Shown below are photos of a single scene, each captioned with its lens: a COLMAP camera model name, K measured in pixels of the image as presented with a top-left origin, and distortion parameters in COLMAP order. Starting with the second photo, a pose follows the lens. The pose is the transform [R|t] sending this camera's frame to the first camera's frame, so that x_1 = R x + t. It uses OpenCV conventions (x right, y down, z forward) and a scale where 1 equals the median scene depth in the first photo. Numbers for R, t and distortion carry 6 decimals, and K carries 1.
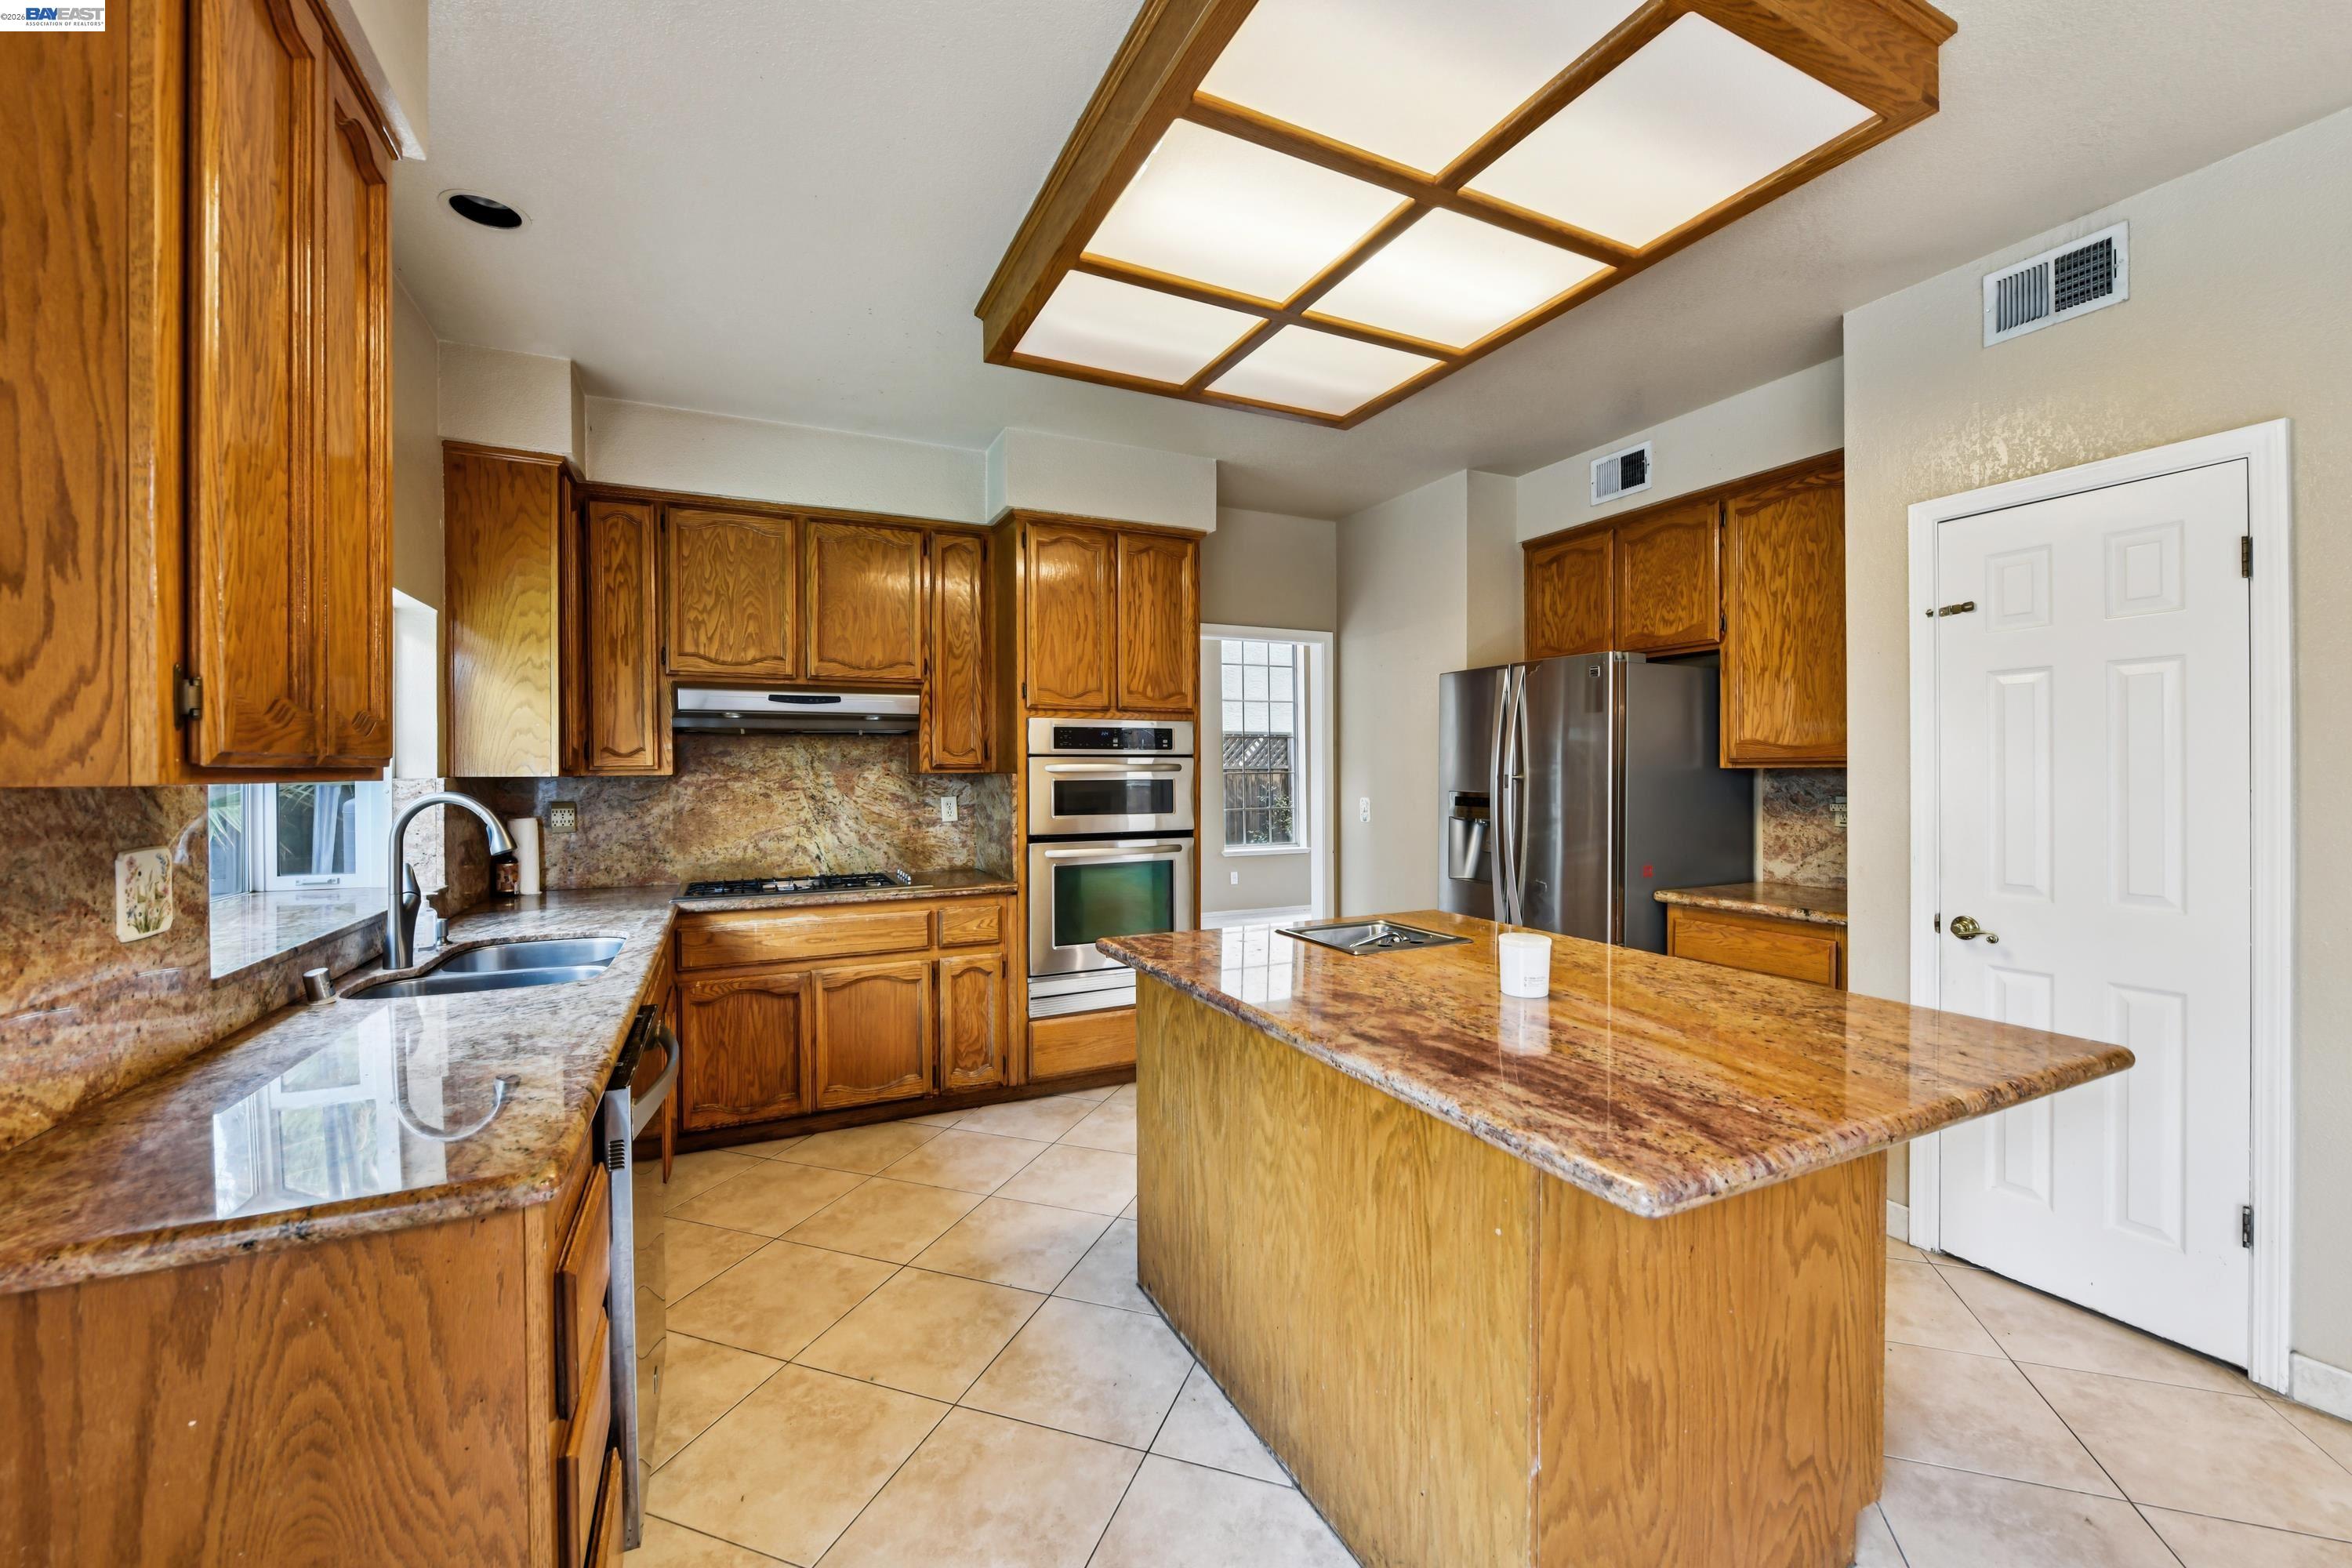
lens RADIAL K [[937.8, 0, 1180.8], [0, 937.8, 773.5], [0, 0, 1]] dist [-0.009598, -0.000692]
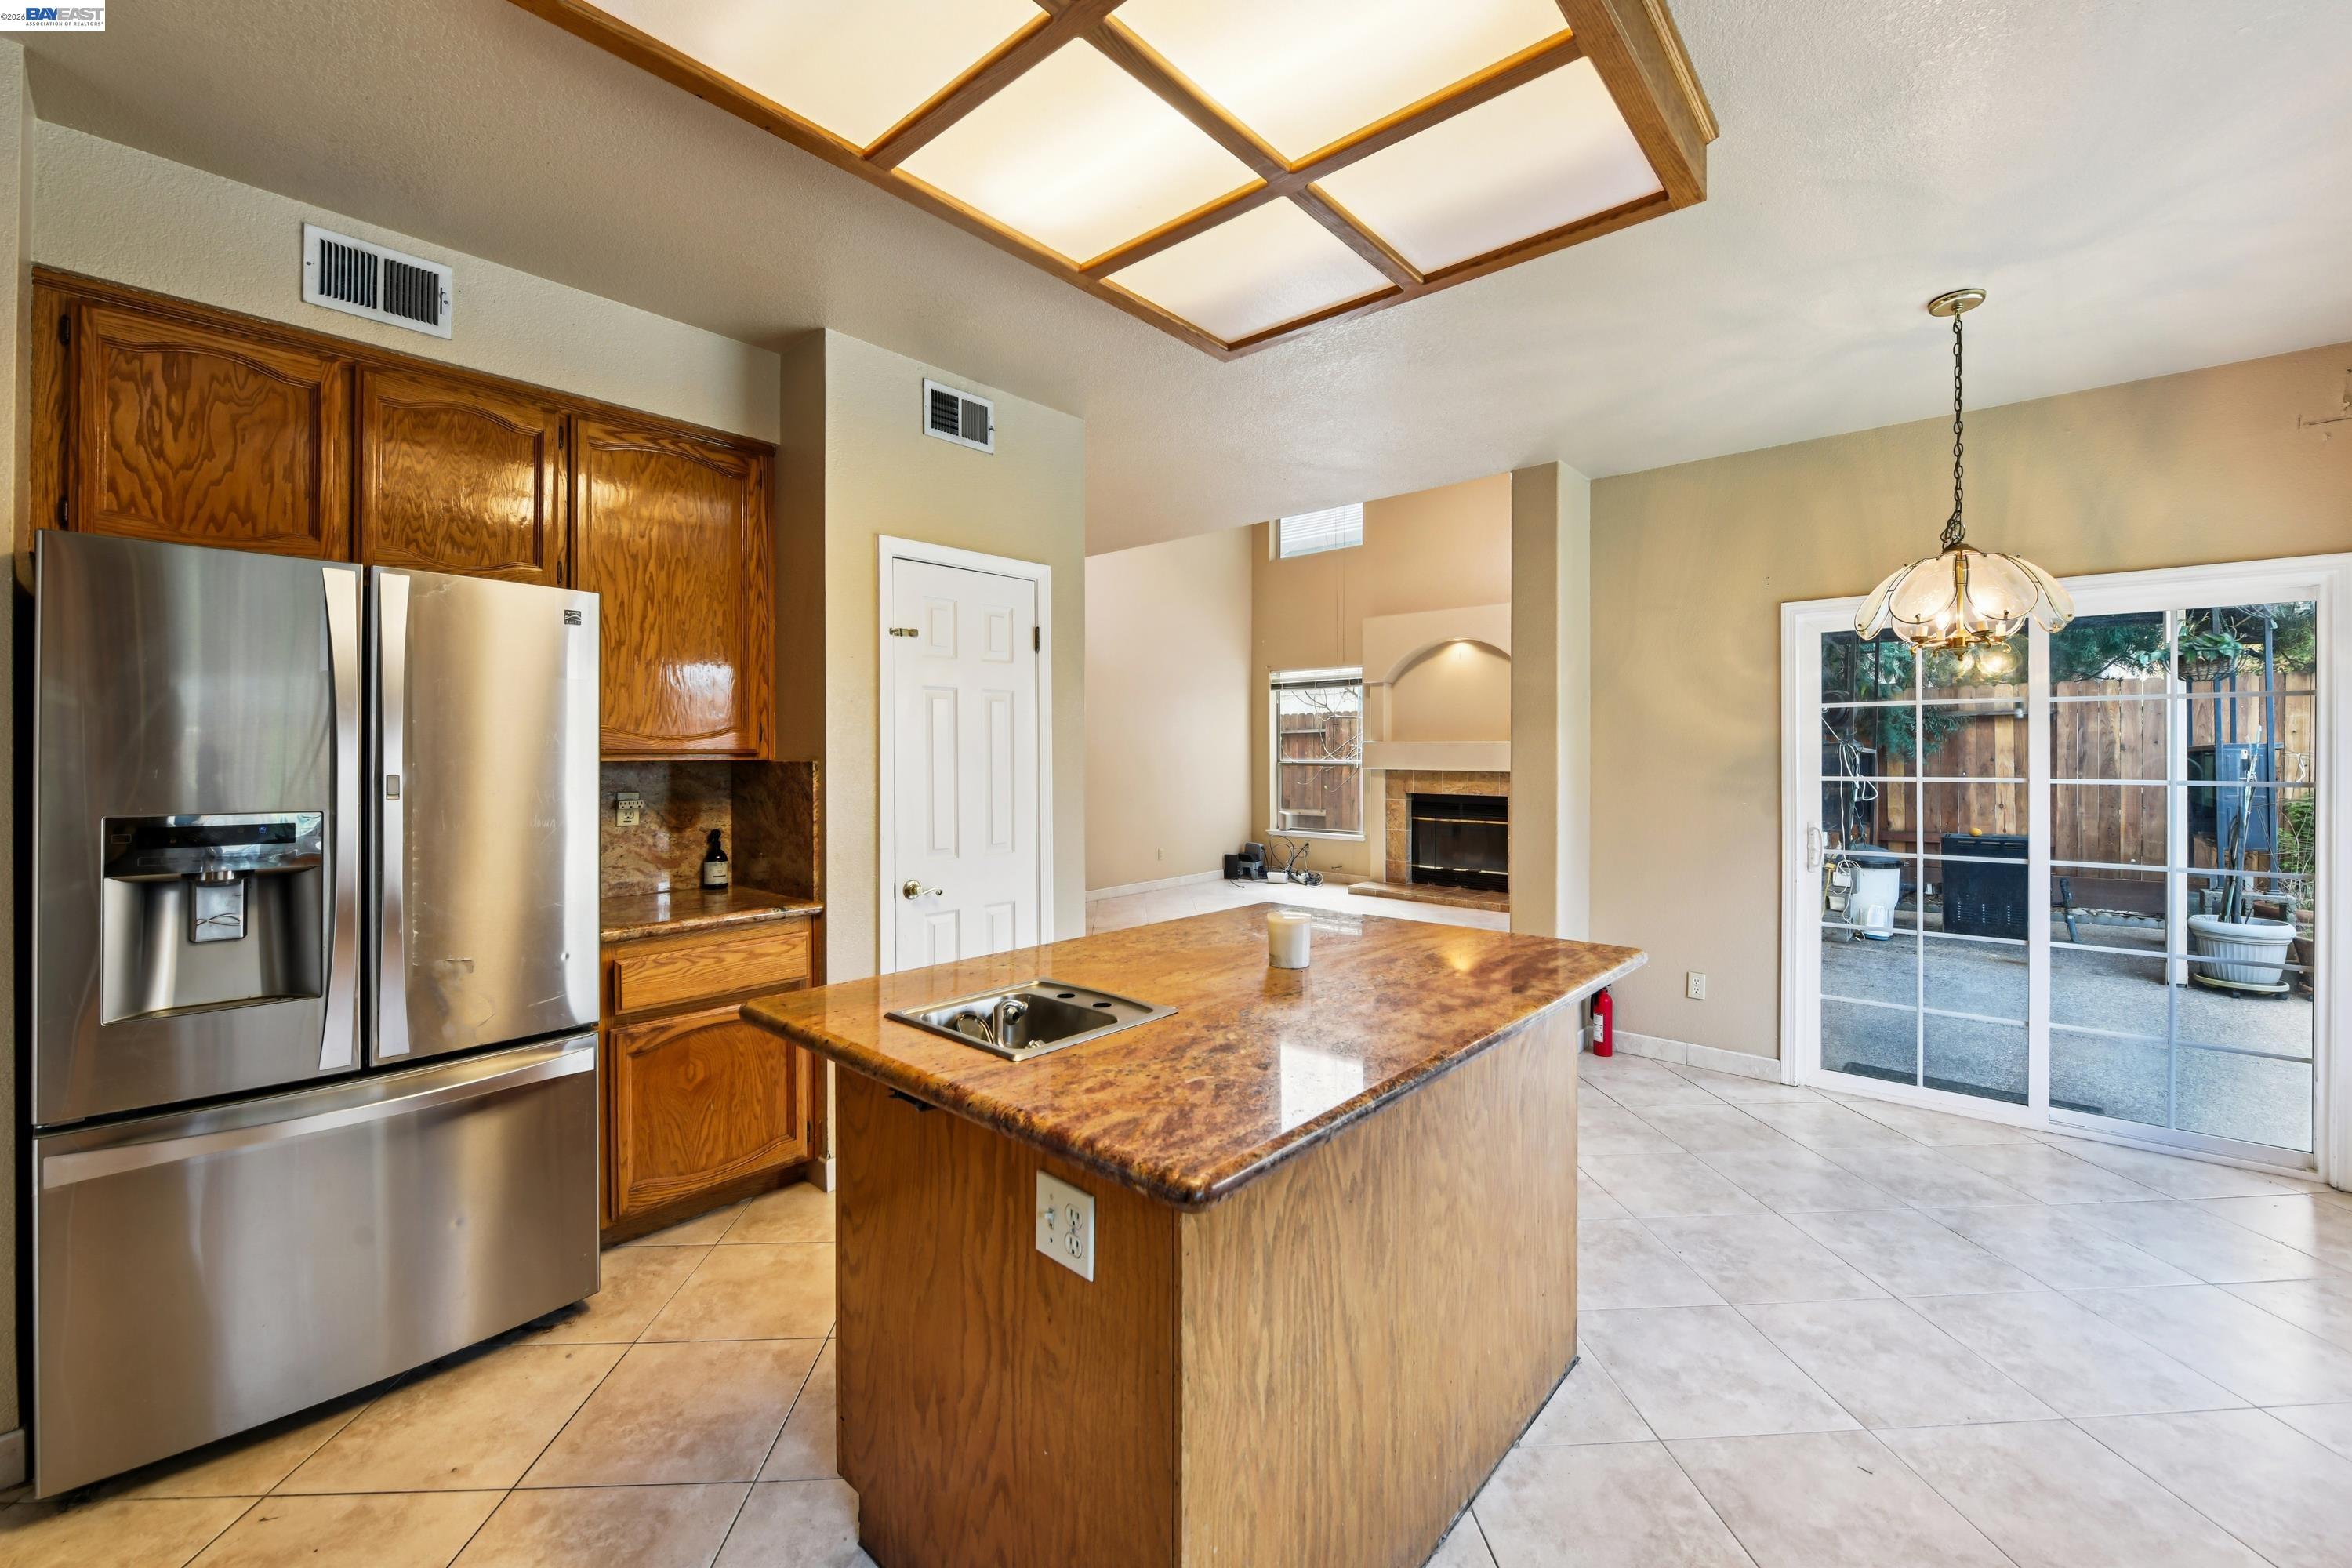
lens RADIAL K [[937.8, 0, 1186.9], [0, 937.8, 752.9], [0, 0, 1]] dist [-0.009598, -0.000692]
pose [[-0.393170, 0.004630, 0.919454, -0.333056], [0.003992, 0.999986, -0.003328, -0.008238], [-0.919457, 0.002362, -0.393184, 0.839331]]
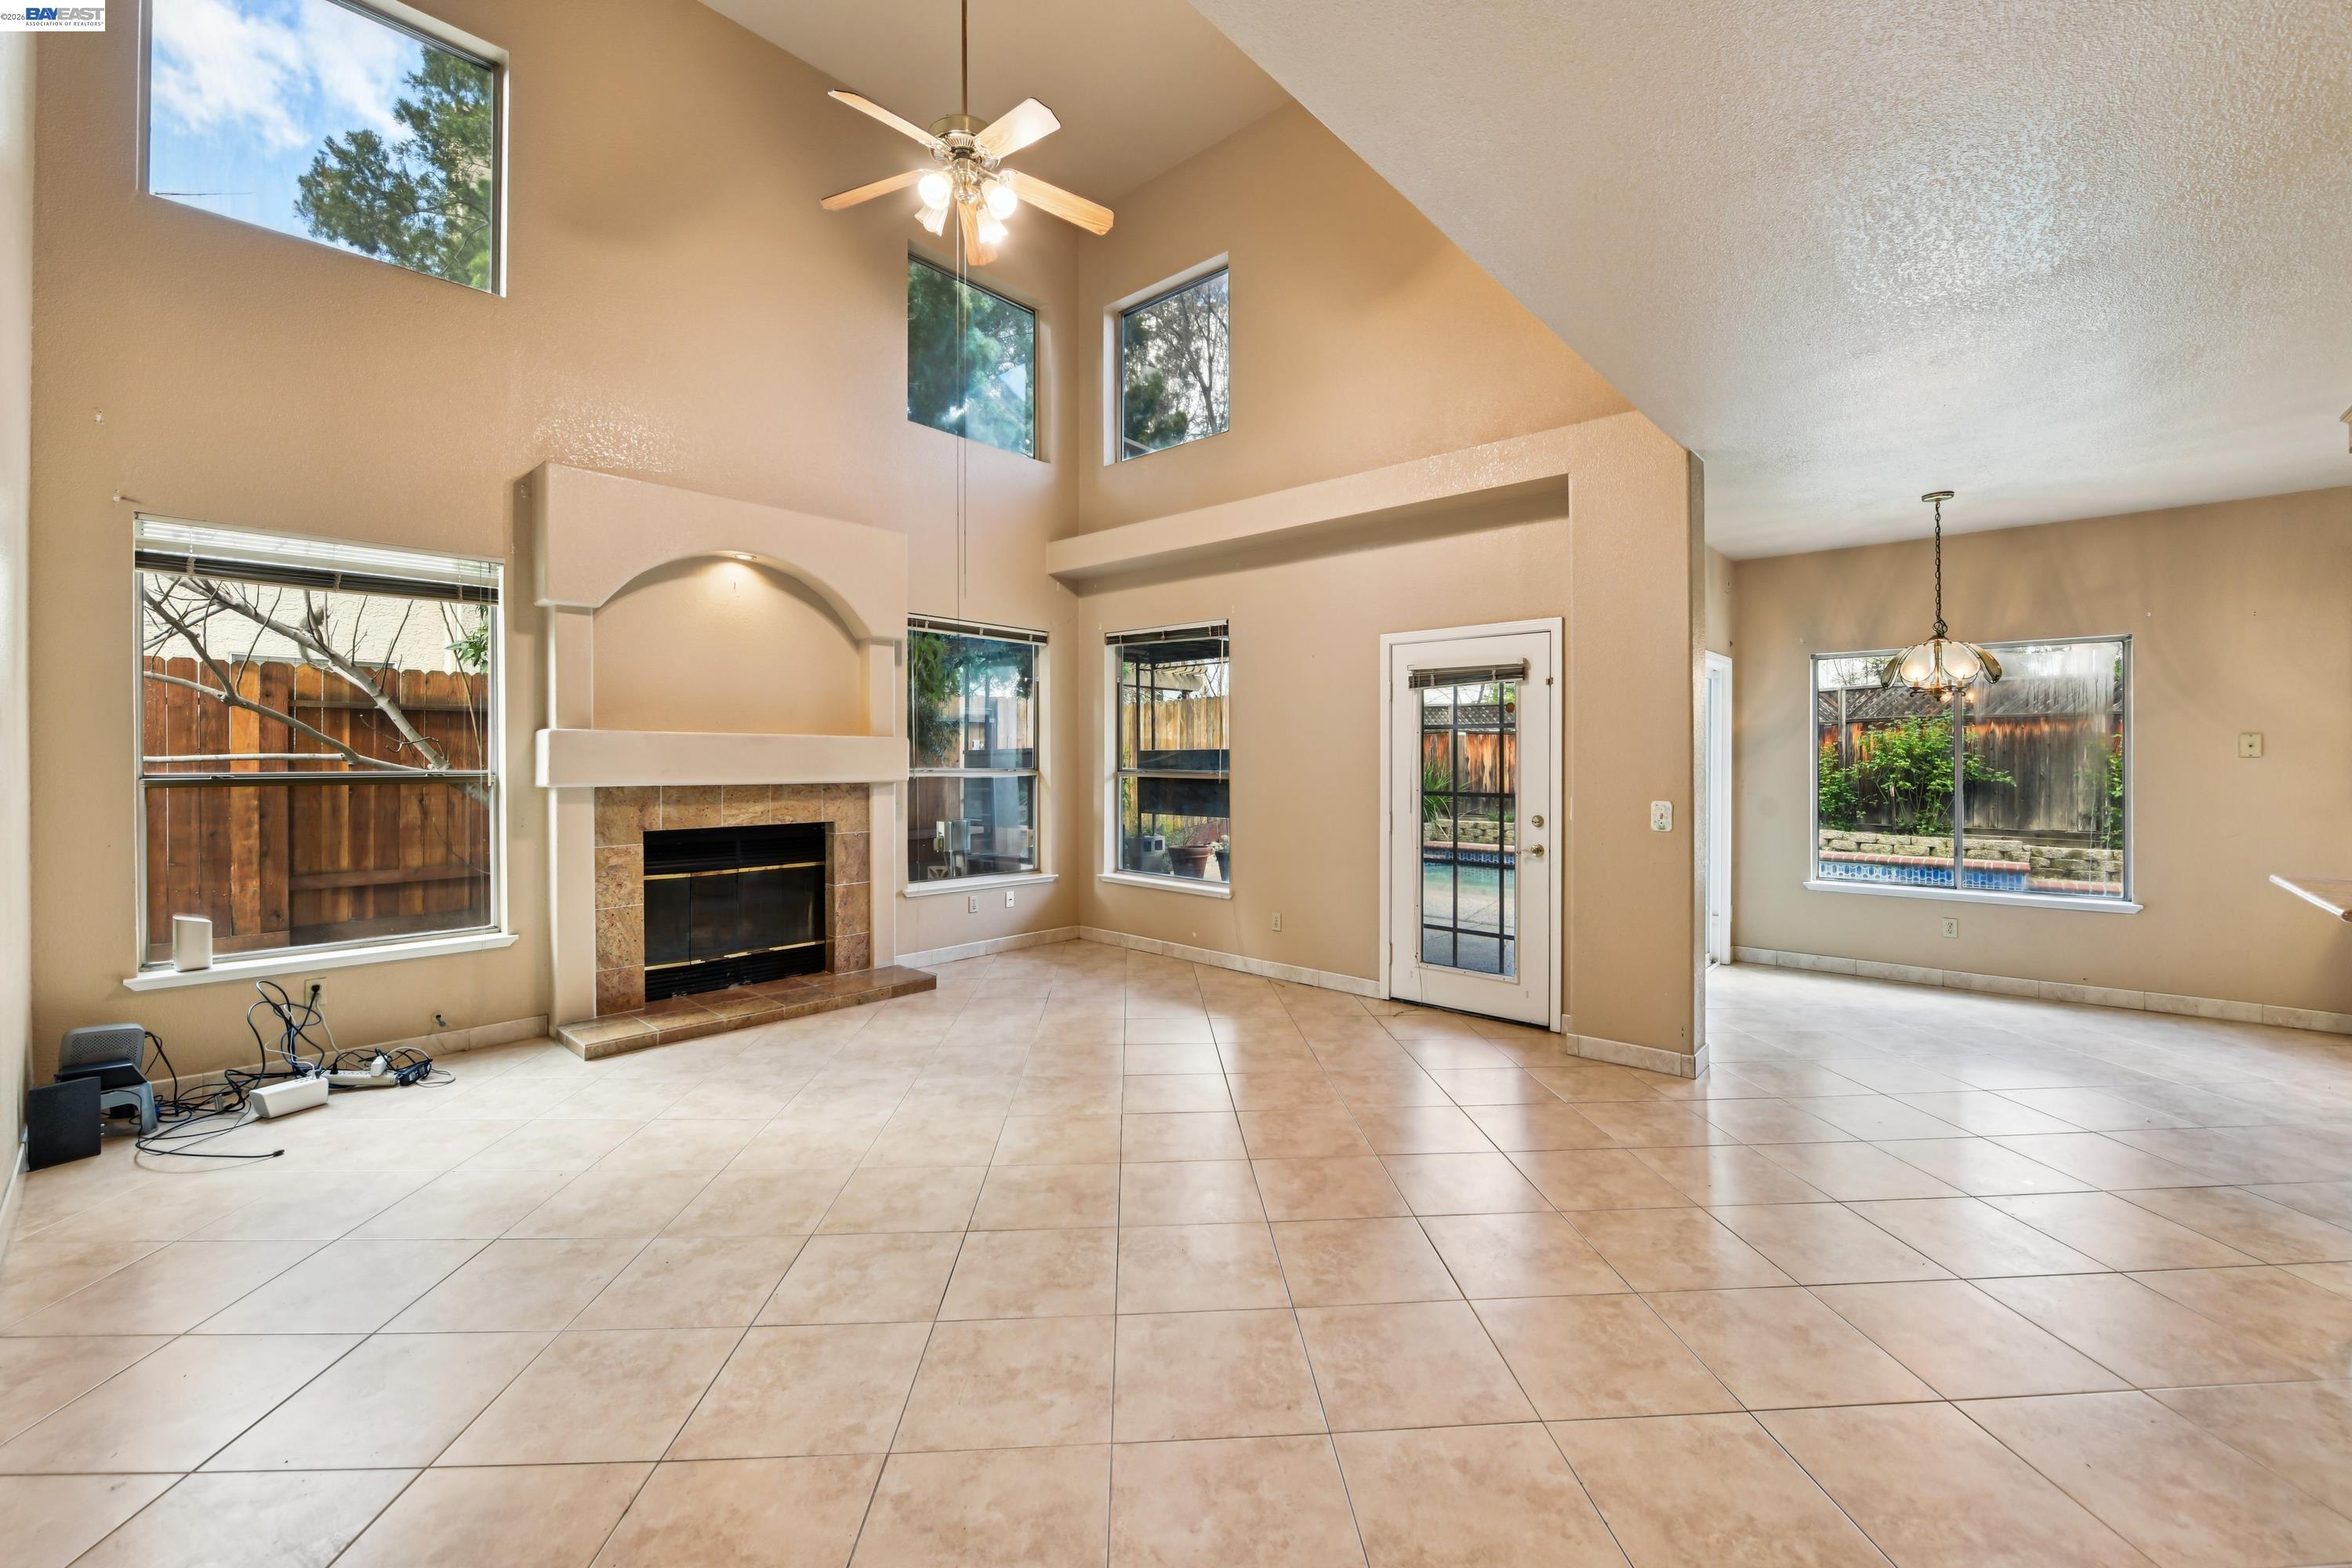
lens RADIAL K [[937.8, 0, 1180.3], [0, 937.8, 757.0], [0, 0, 1]] dist [-0.009598, -0.000692]
pose [[-0.924760, 0.004452, -0.380525, 1.688701], [0.003315, 0.999988, 0.003644, -0.011370], [0.380537, 0.002108, -0.924763, 0.782519]]
